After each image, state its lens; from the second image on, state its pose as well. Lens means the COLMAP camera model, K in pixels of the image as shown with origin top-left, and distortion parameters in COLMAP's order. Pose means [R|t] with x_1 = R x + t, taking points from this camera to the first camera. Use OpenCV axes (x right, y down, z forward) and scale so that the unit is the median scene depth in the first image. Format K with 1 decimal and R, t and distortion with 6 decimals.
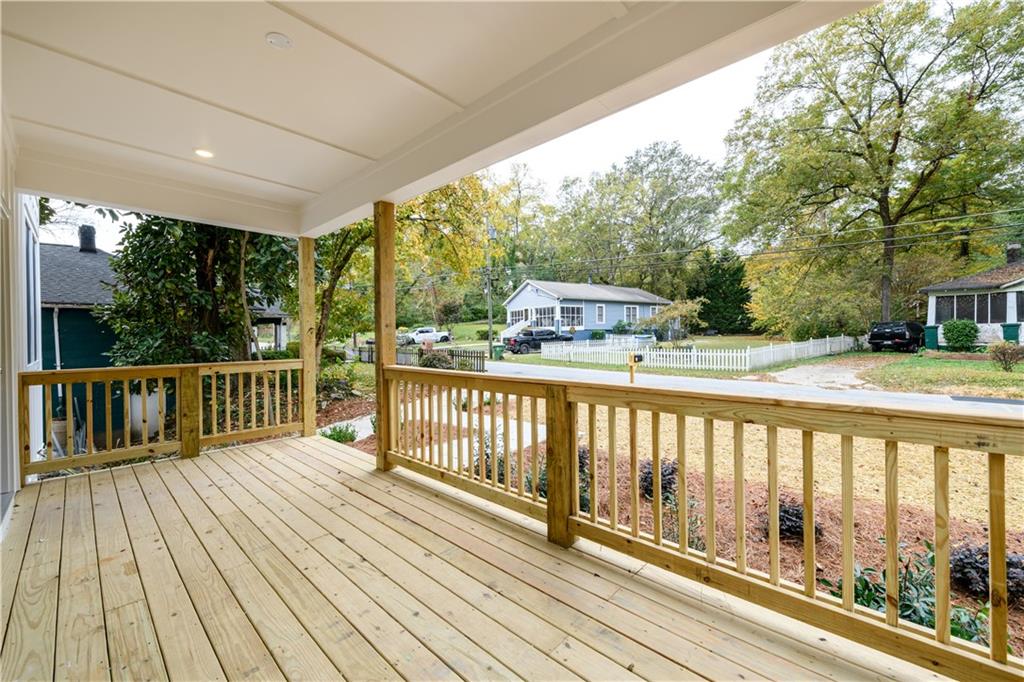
lens RADIAL K [[409.3, 0, 513.5], [0, 409.3, 340.1], [0, 0, 1]] dist [0.001005, -0.000110]
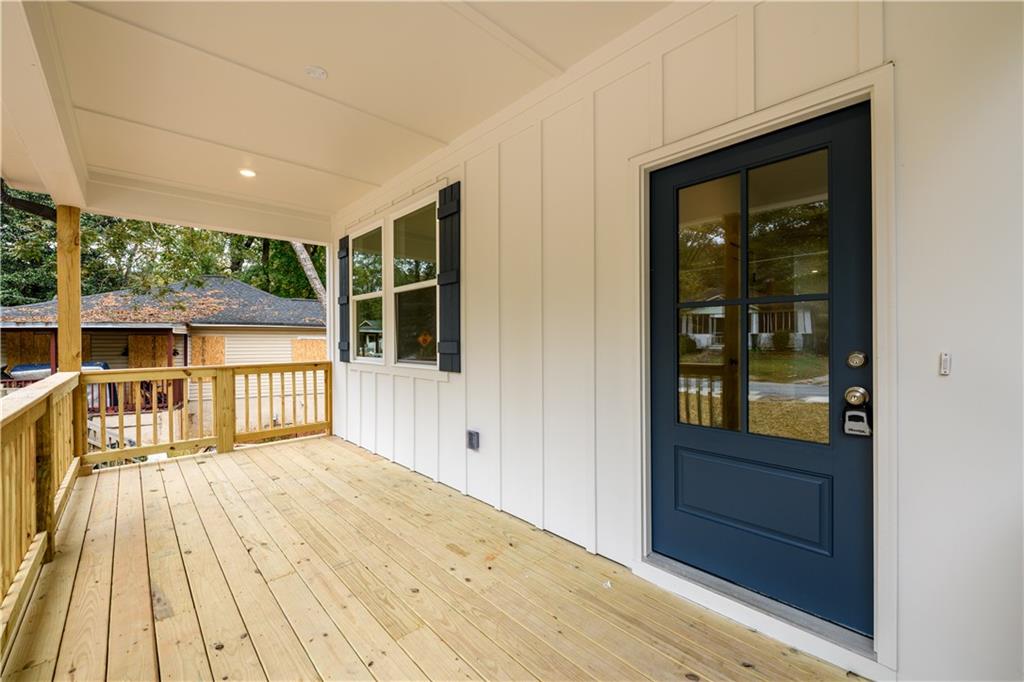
lens RADIAL K [[409.3, 0, 513.5], [0, 409.3, 340.1], [0, 0, 1]] dist [0.001005, -0.000110]
pose [[-0.997854, 0.011477, 0.064458, -1.106015], [0.012256, 0.999856, 0.011696, -0.020761], [-0.064315, 0.012461, -0.997852, 1.969842]]
